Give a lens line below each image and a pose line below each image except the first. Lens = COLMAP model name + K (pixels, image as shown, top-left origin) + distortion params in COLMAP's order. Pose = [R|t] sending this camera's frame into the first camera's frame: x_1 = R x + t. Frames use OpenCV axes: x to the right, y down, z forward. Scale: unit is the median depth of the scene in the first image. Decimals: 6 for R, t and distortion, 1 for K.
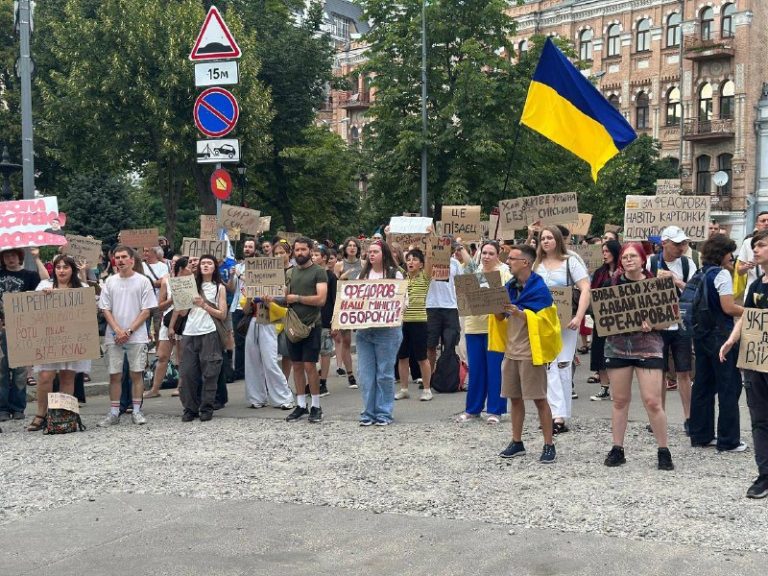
lens RADIAL K [[877.3, 0, 384.0], [0, 877.3, 289.1], [0, 0, 1]] dist [0.007771, 0.000000]
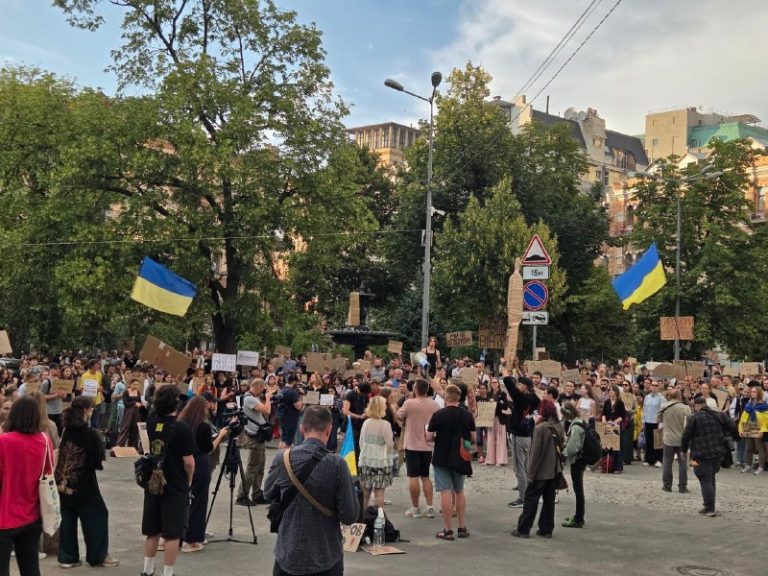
lens RADIAL K [[877.3, 0, 384.2], [0, 877.3, 288.8], [0, 0, 1]] dist [0.007771, 0.000000]
pose [[0.952286, 0.020421, -0.304523, 0.041206], [-0.054687, 0.993028, -0.104422, -0.016939], [0.300267, 0.116093, 0.946764, -0.589524]]
